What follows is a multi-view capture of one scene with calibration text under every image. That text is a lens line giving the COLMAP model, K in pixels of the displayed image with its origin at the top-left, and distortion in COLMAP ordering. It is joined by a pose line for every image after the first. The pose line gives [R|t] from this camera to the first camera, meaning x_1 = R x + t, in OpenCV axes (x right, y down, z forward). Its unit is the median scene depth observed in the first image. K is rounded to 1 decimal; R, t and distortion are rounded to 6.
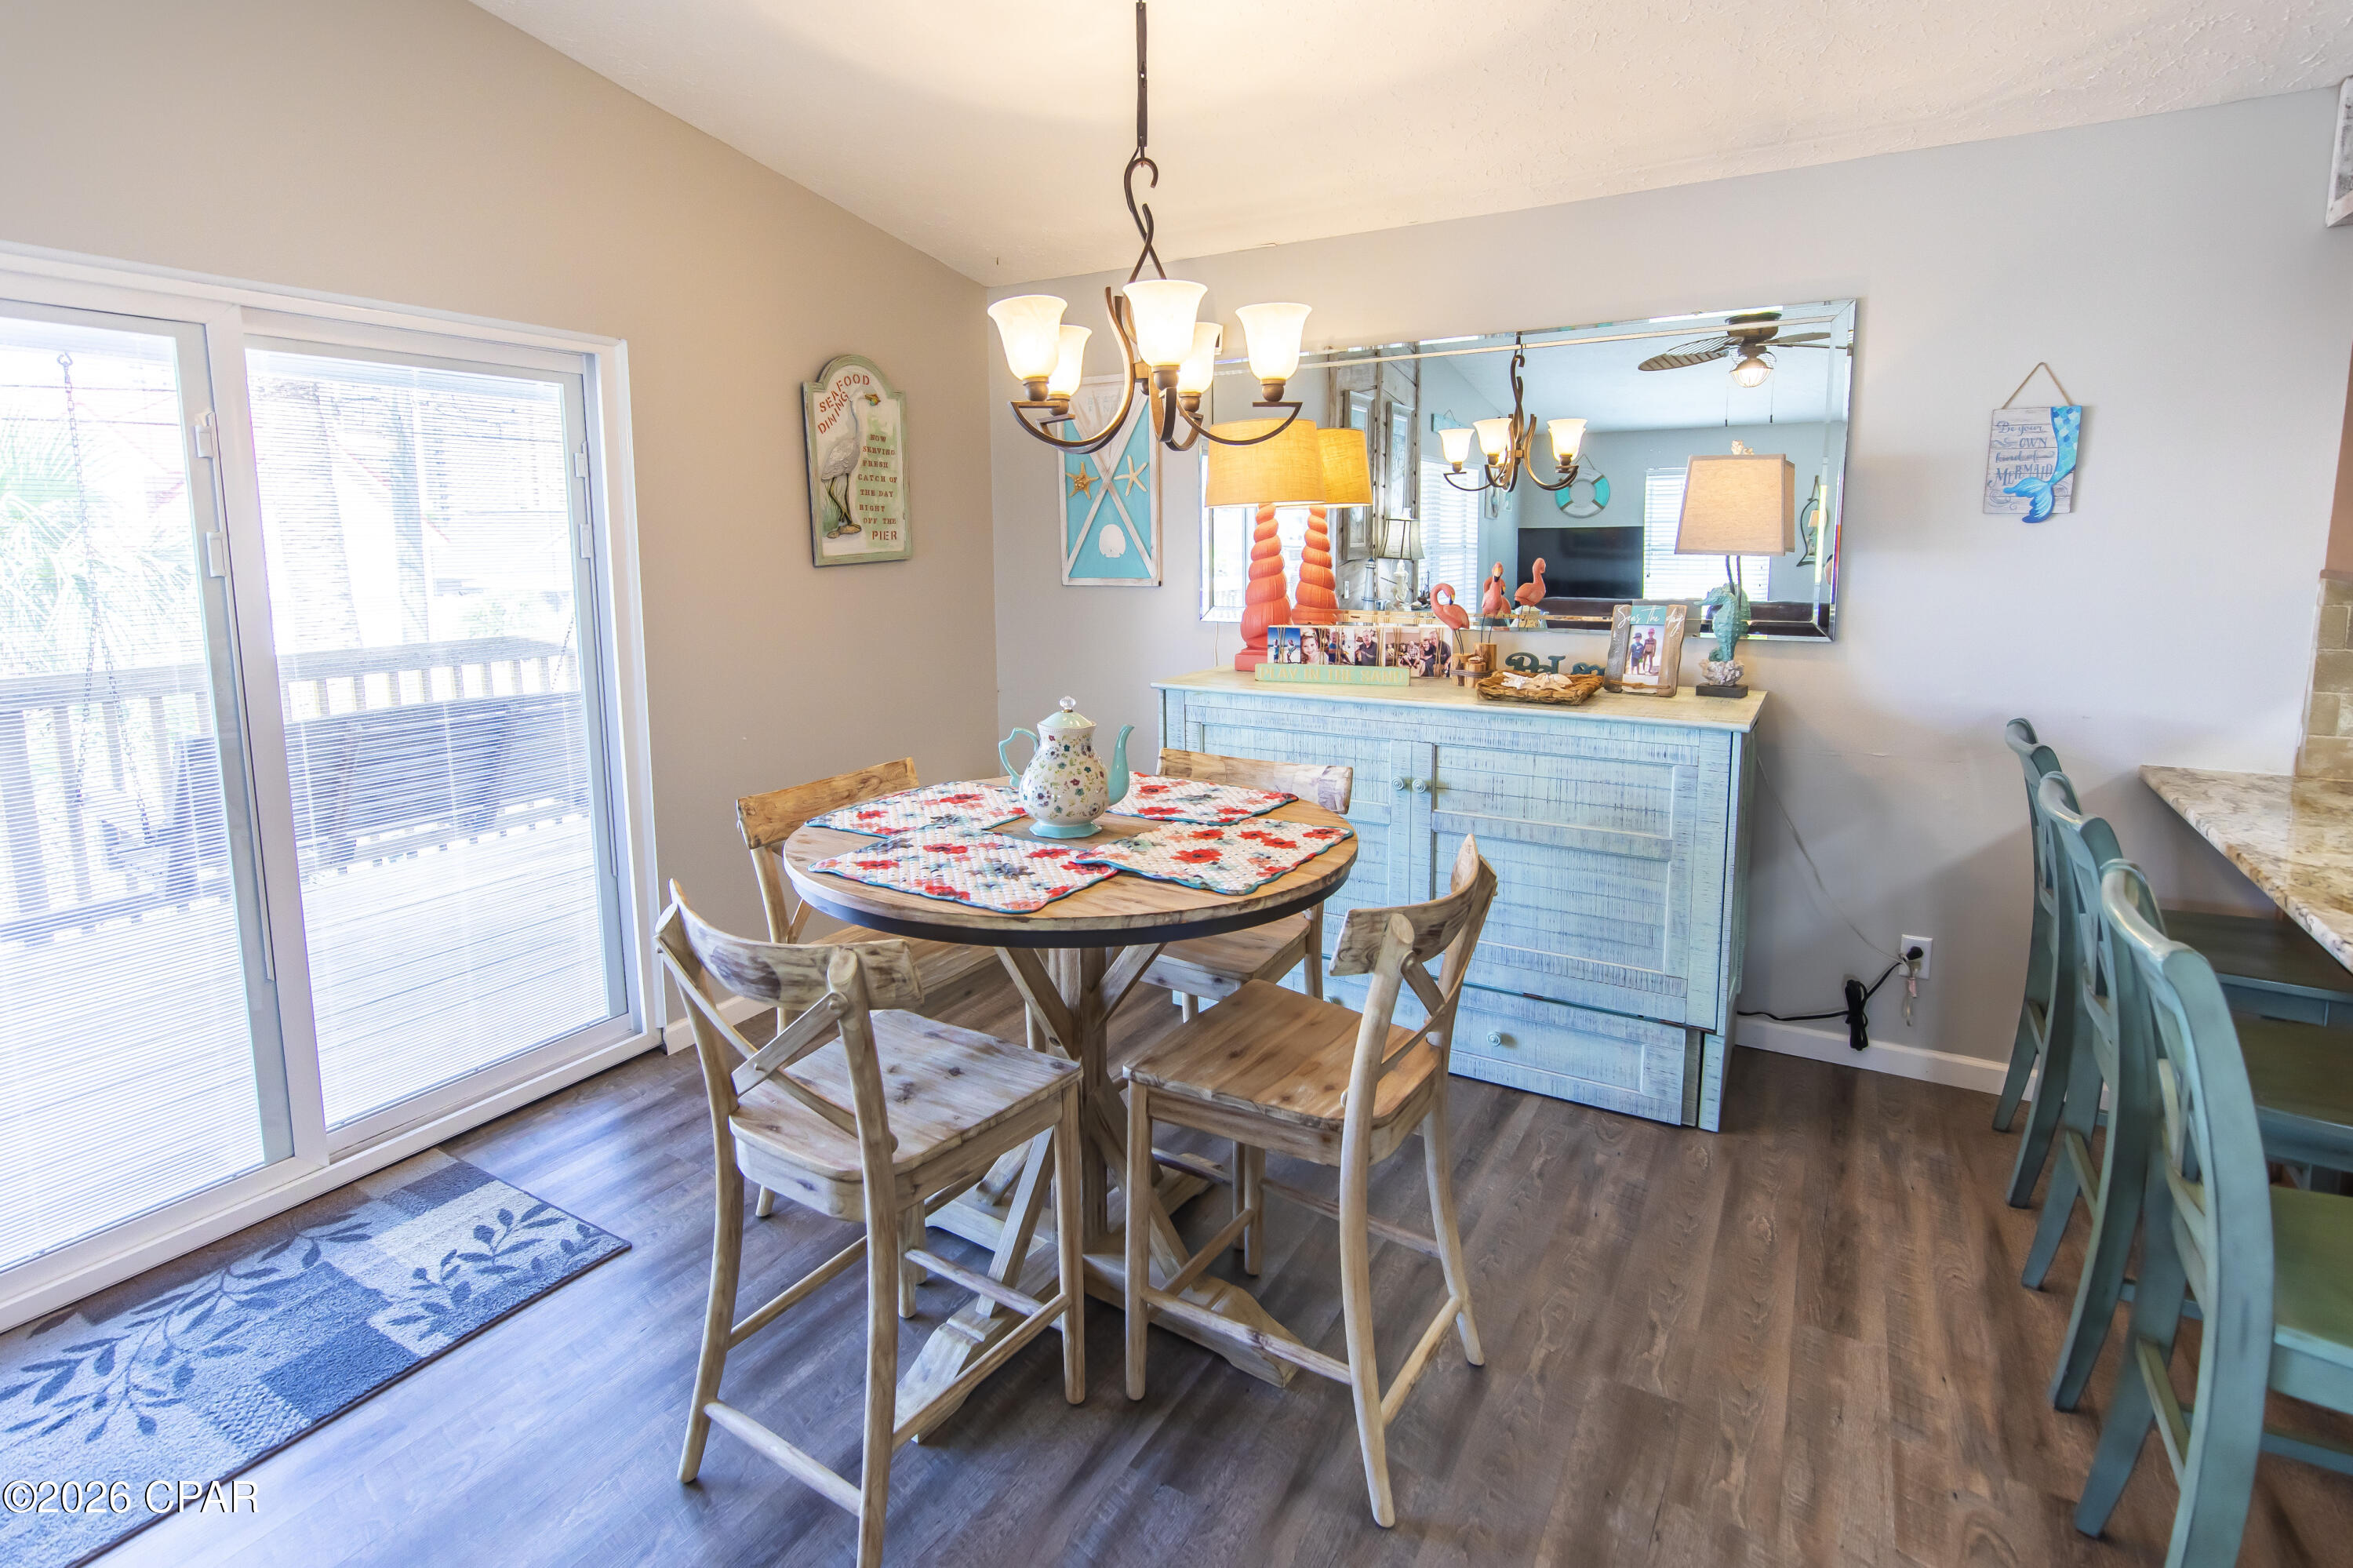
lens RADIAL K [[1160.8, 0, 1146.8], [0, 1160.8, 684.7], [0, 0, 1]] dist [0.001482, 0.000965]
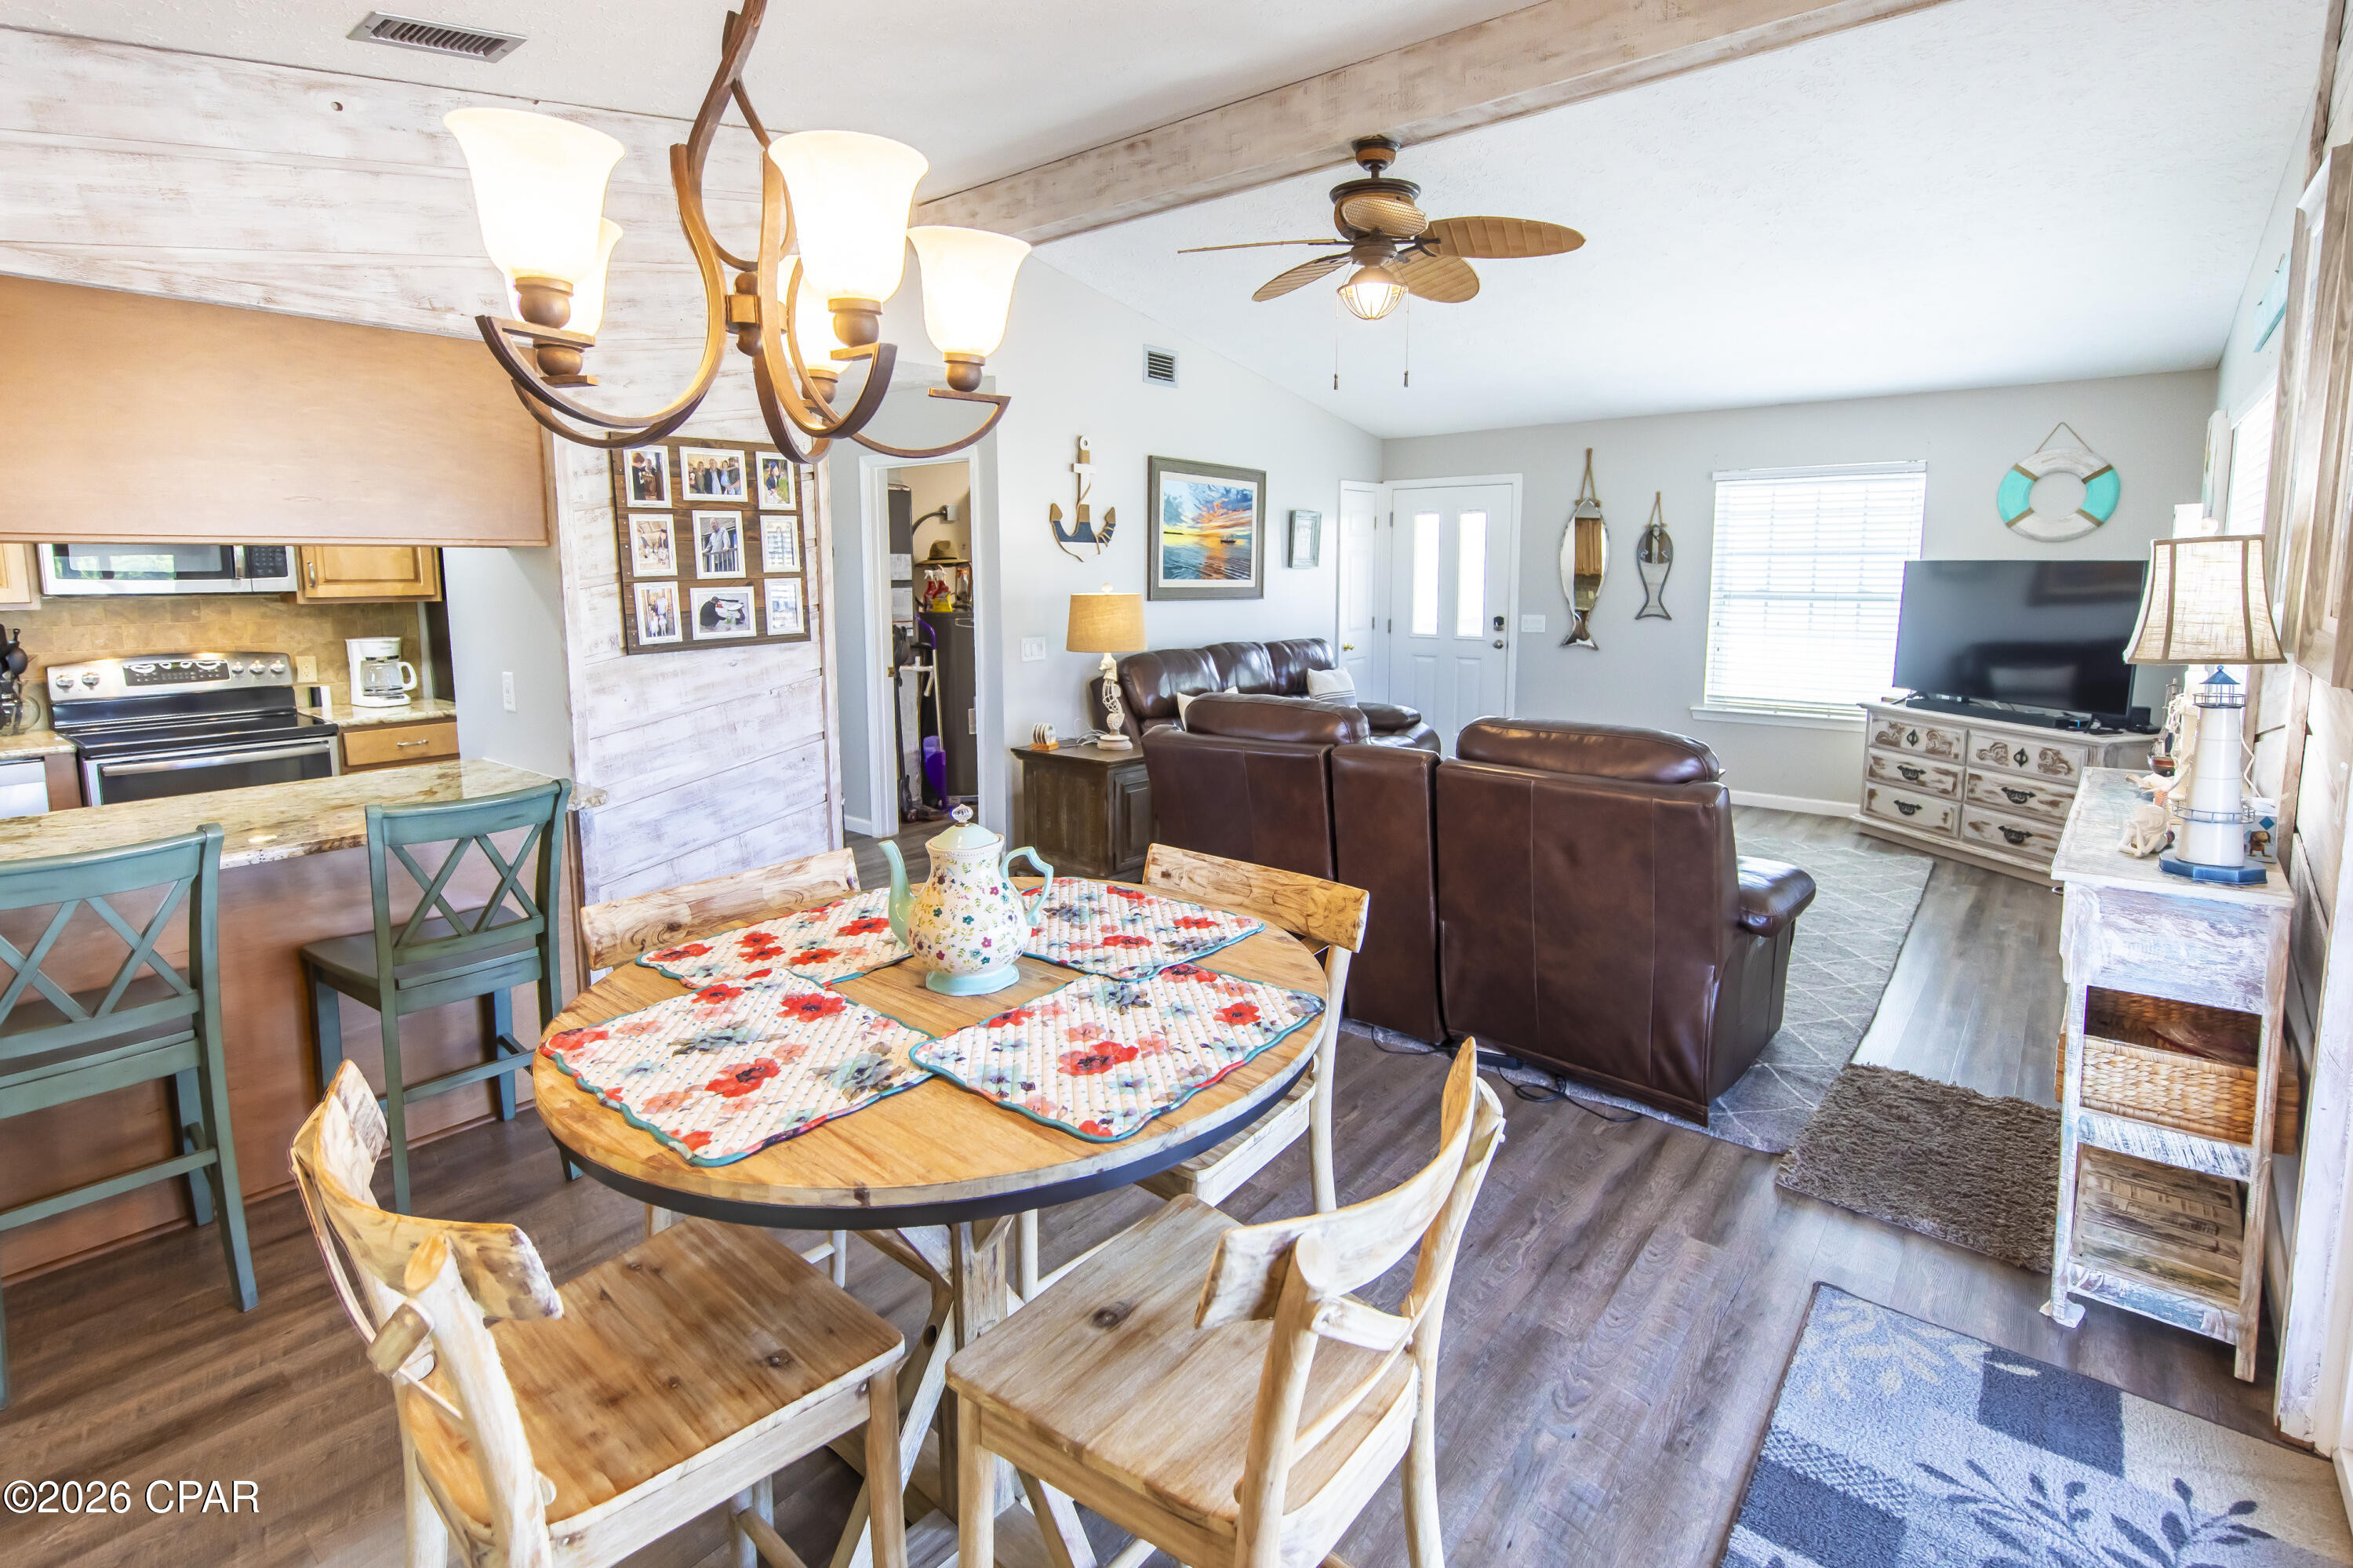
lens RADIAL K [[1132.9, 0, 1179.9], [0, 1132.9, 710.1], [0, 0, 1]] dist [-0.001311, 0.000472]
pose [[-0.991840, -0.000811, 0.127486, -0.220950], [0.031024, 0.968384, 0.247528, -0.163747], [-0.123656, 0.249463, -0.960457, 1.218083]]
